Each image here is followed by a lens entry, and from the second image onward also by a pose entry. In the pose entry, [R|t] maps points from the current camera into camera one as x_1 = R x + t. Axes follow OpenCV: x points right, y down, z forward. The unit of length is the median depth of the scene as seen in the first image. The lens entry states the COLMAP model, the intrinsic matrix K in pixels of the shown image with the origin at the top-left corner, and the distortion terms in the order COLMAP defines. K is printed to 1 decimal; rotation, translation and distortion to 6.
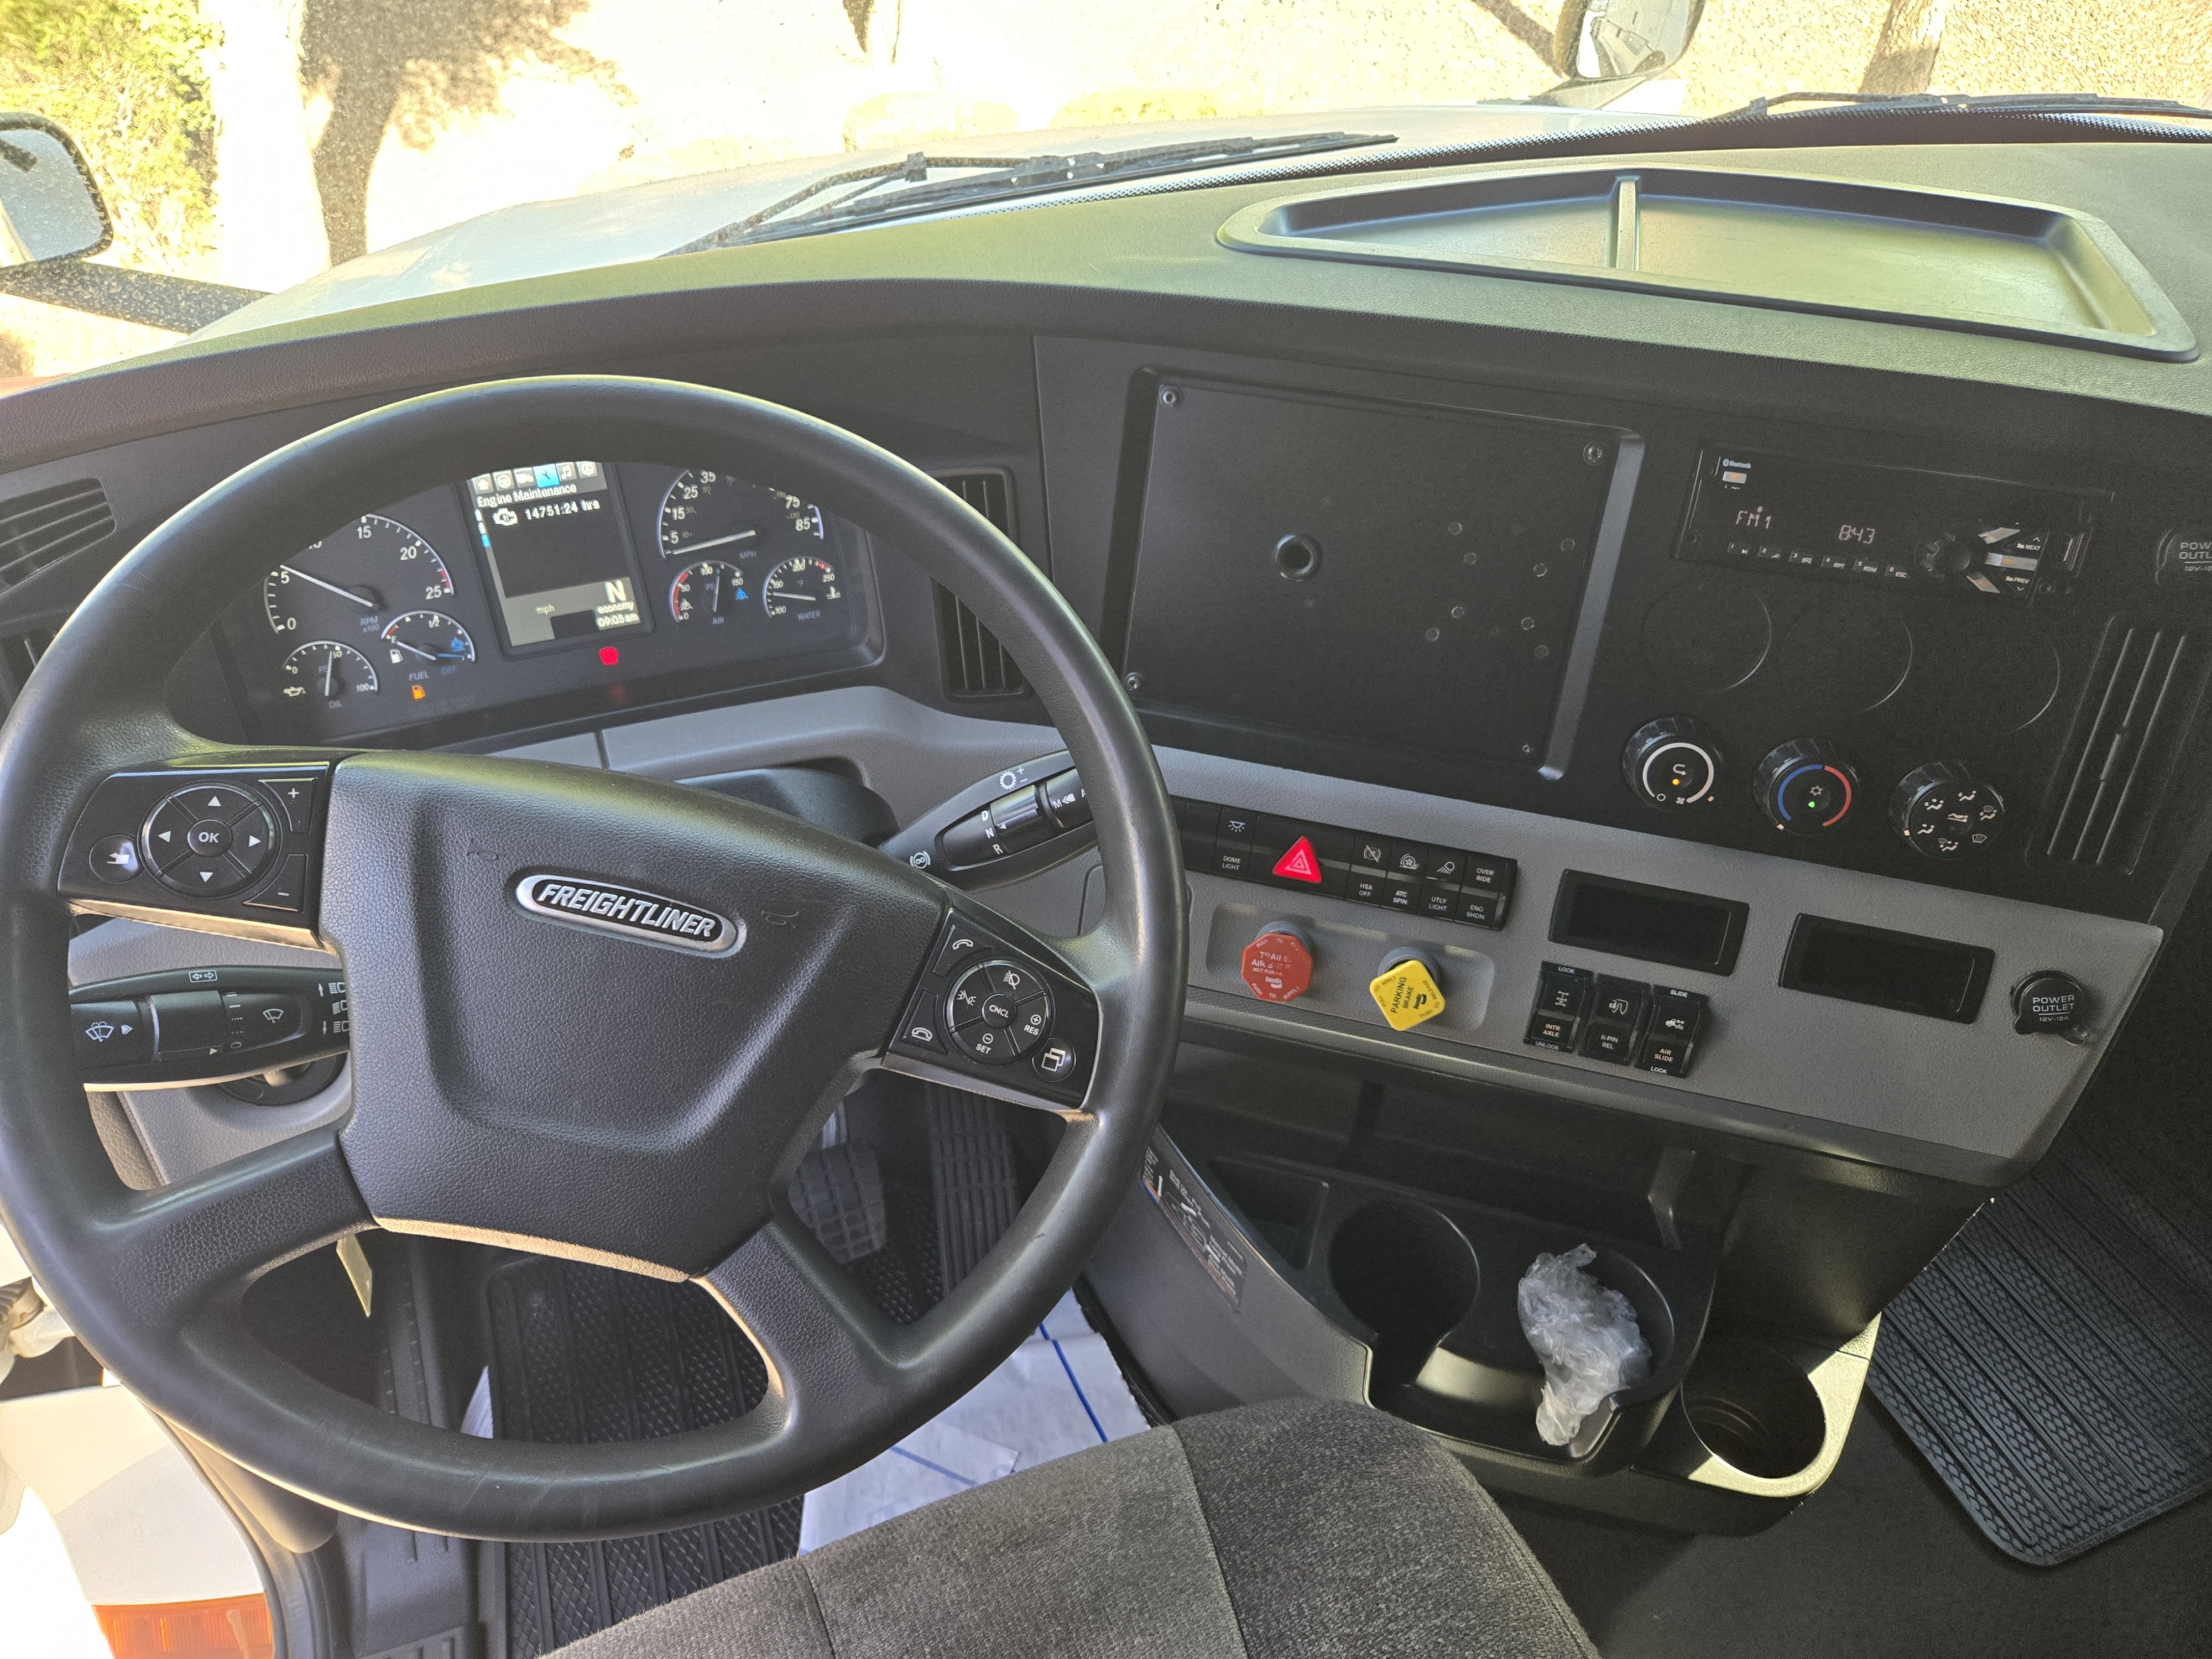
lens RADIAL K [[1511.6, 0, 1096.0], [0, 1511.6, 850.4], [0, 0, 1]] dist [0.036256, -0.015366]
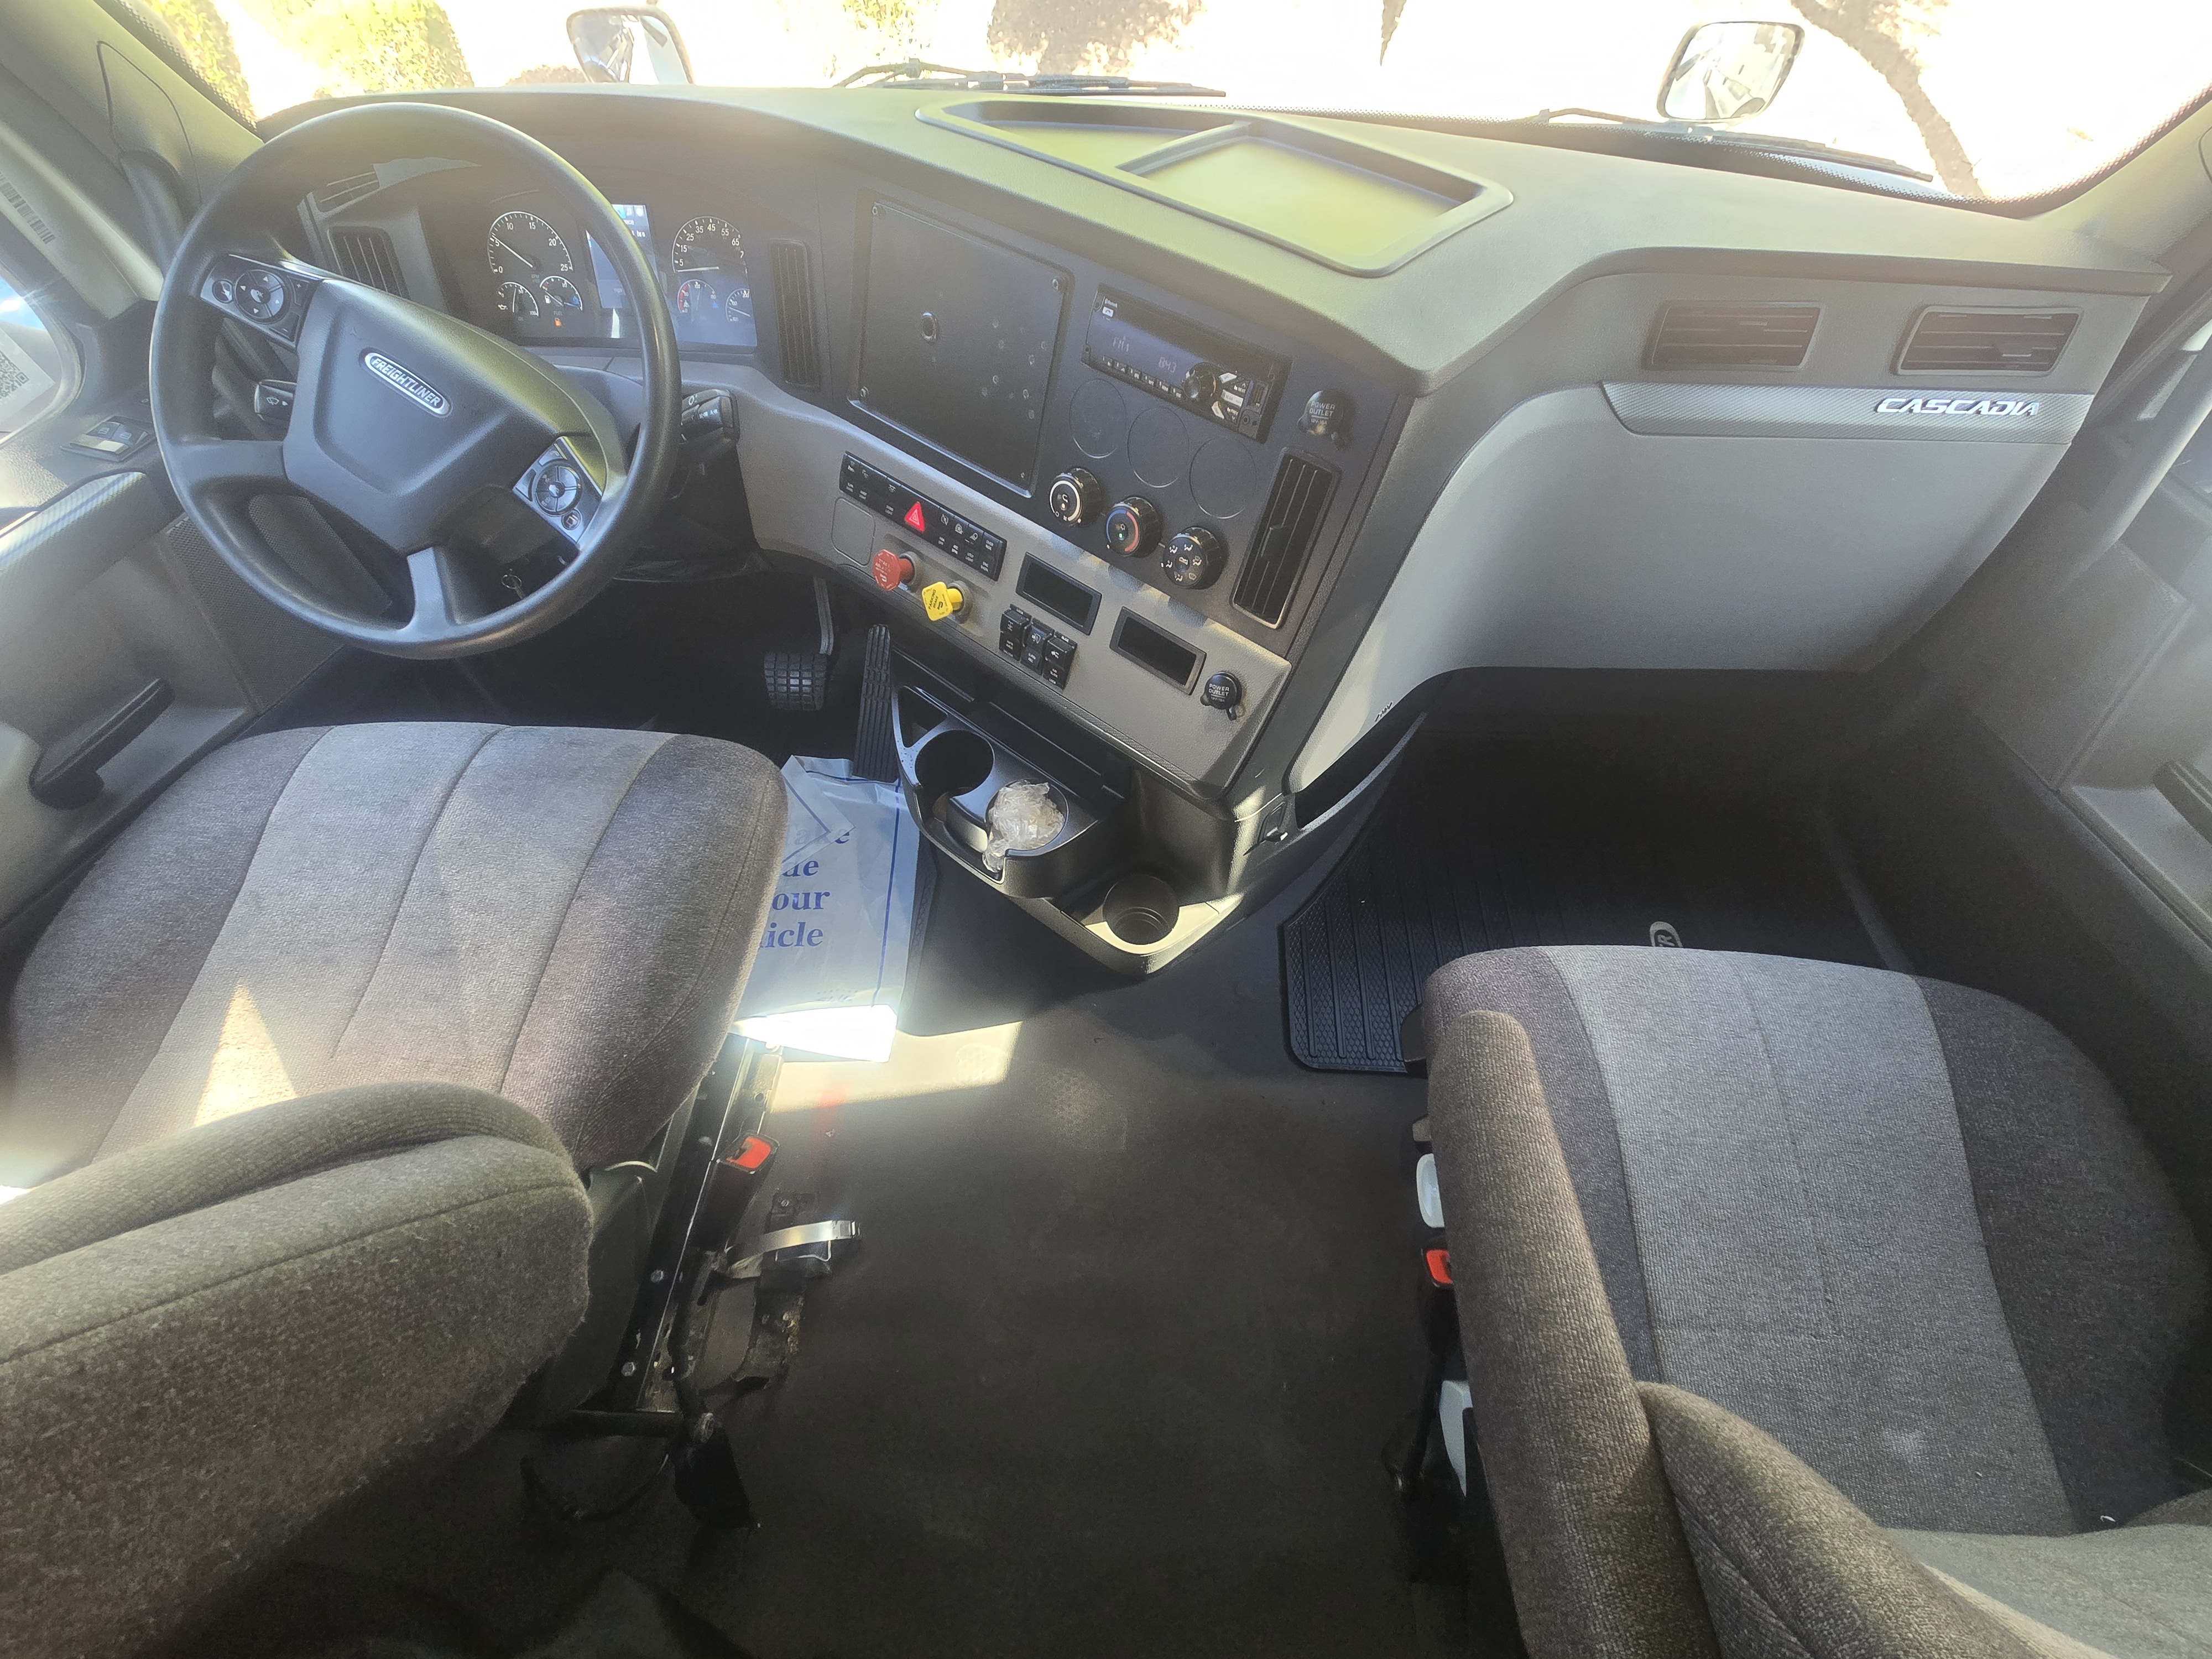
lens RADIAL K [[893.1, 0, 1100.6], [0, 893.1, 843.0], [0, 0, 1]] dist [0.002953, 0.000452]
pose [[0.910658, 0.334453, -0.242574, 0.721142], [-0.270026, 0.926166, 0.263253, 0.028032], [0.312710, -0.174232, 0.933732, 0.003861]]
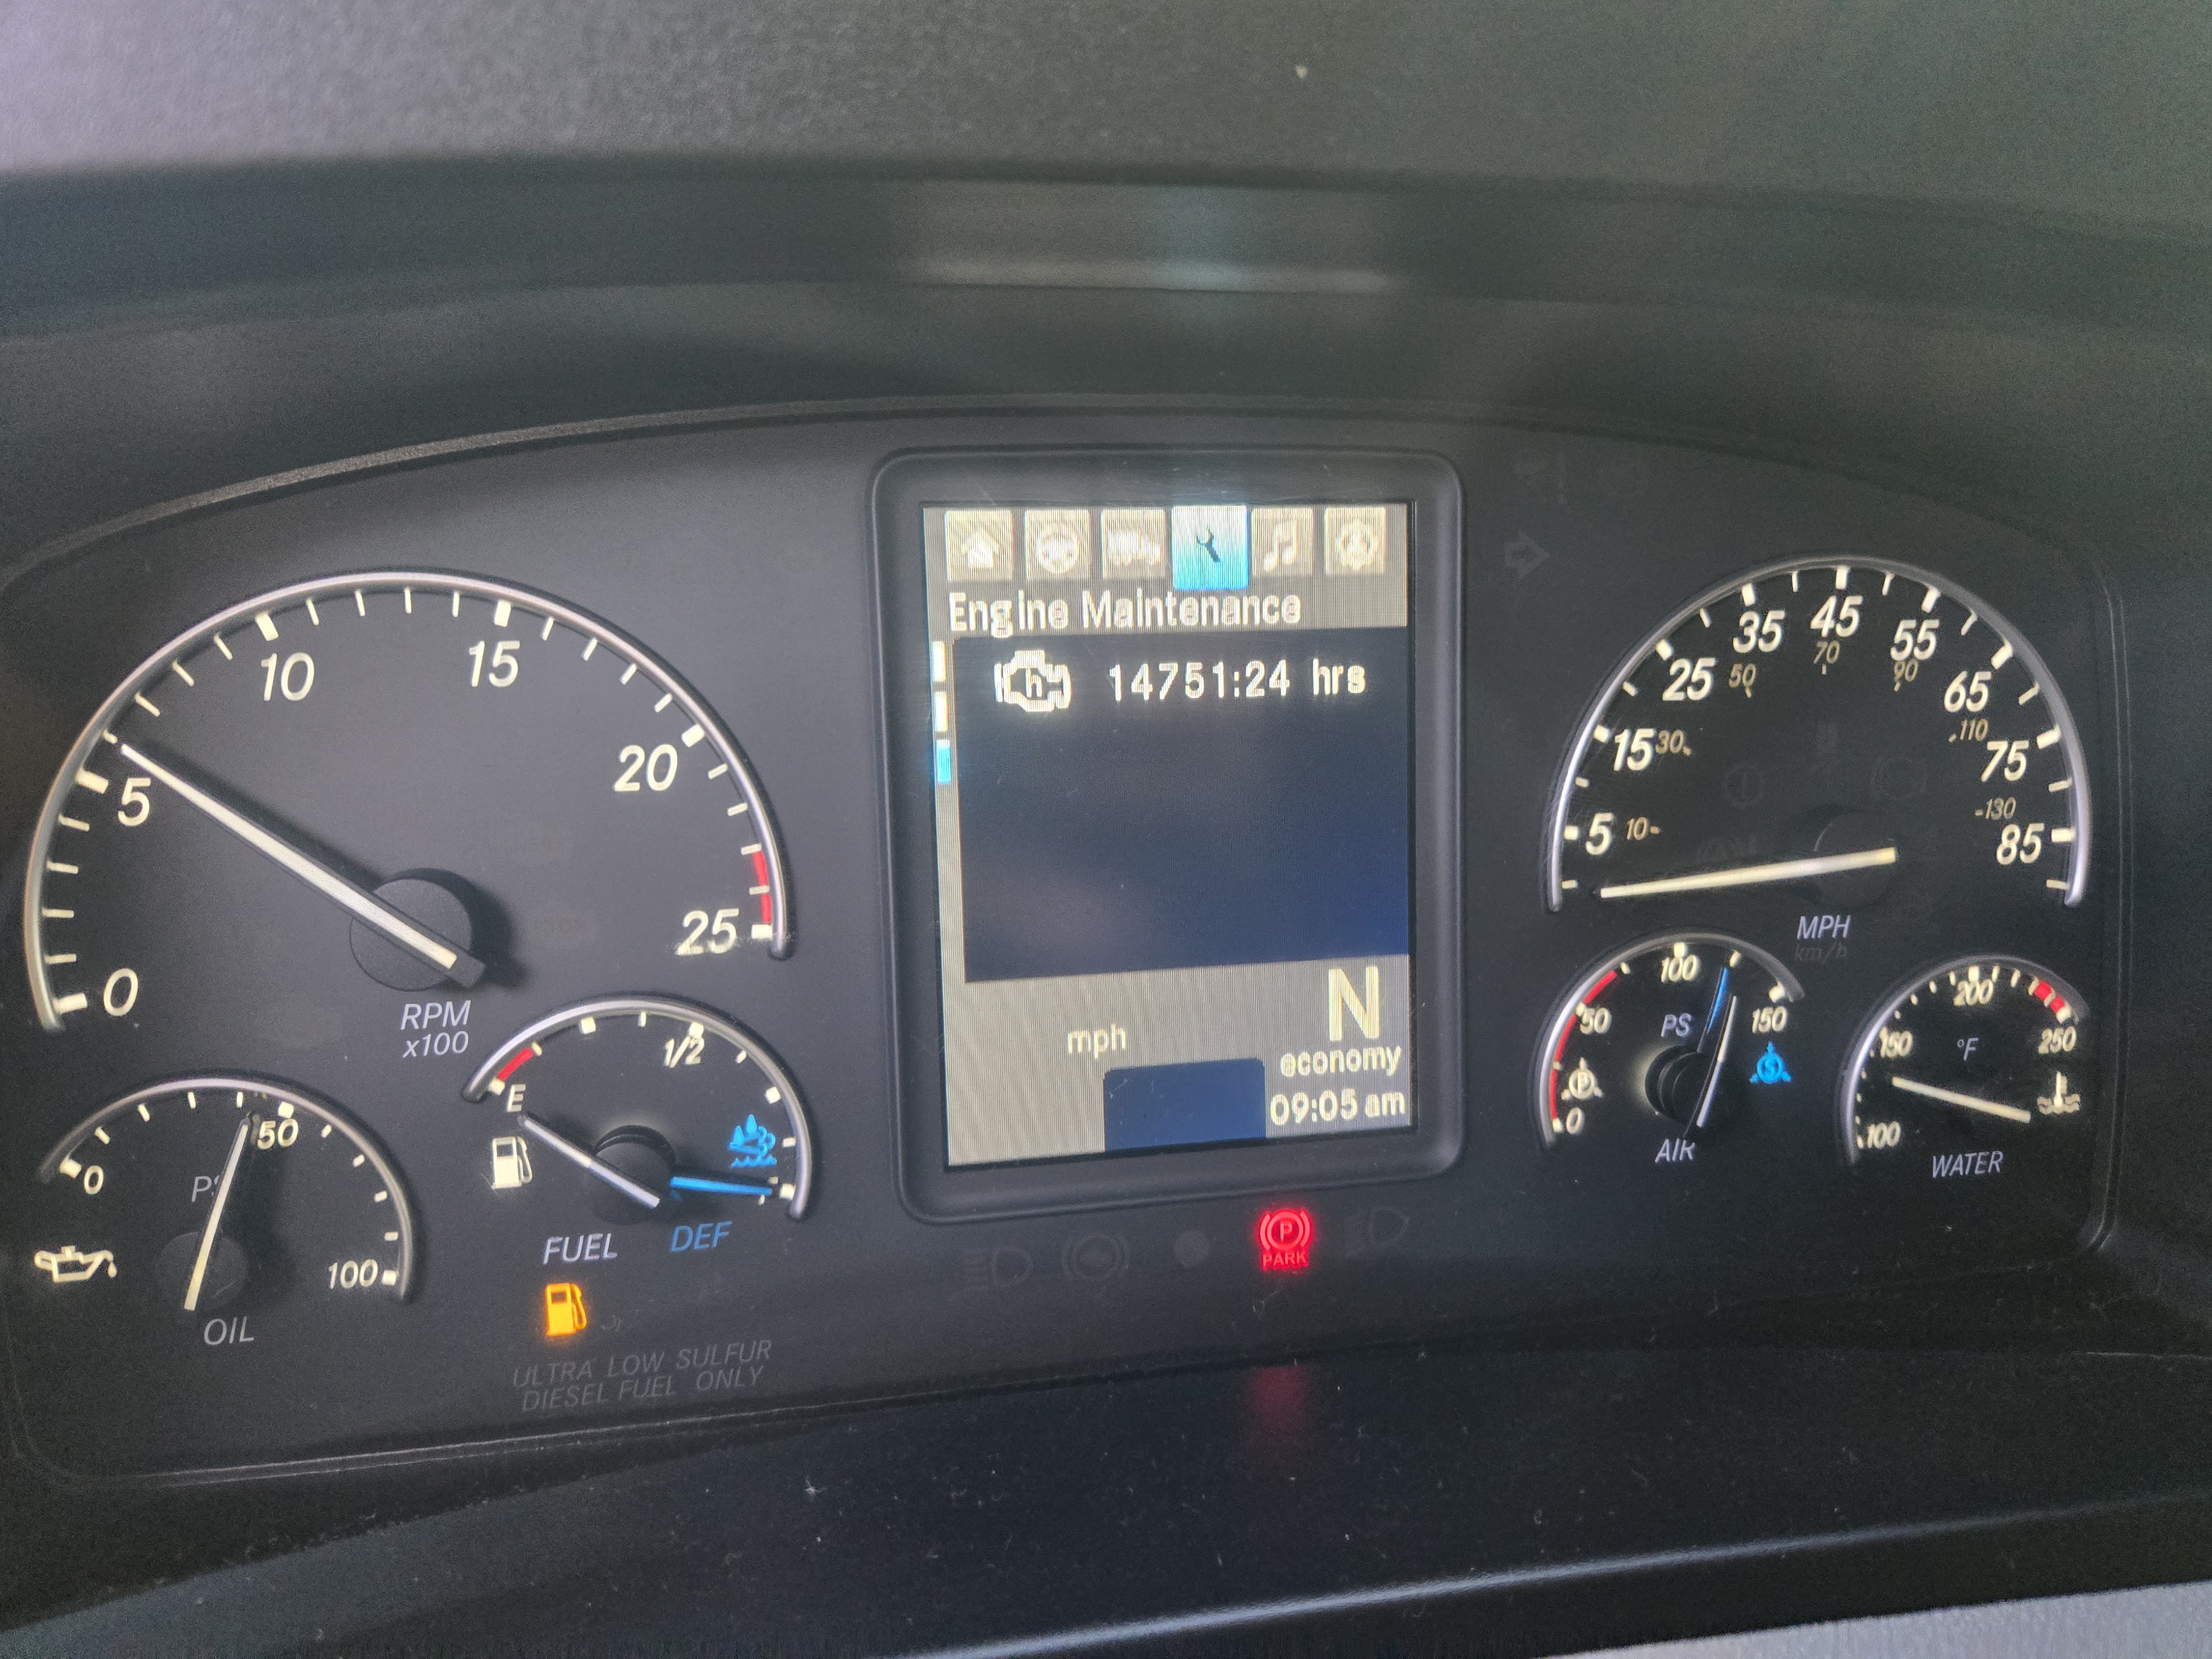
lens RADIAL K [[1511.6, 0, 1126.8], [0, 1511.6, 824.9], [0, 0, 1]] dist [0.036256, -0.015366]
pose [[0.983400, 0.140490, -0.114835, -0.337686], [-0.158433, 0.973317, -0.165988, -0.154477], [0.088452, 0.181427, 0.979419, 0.750660]]
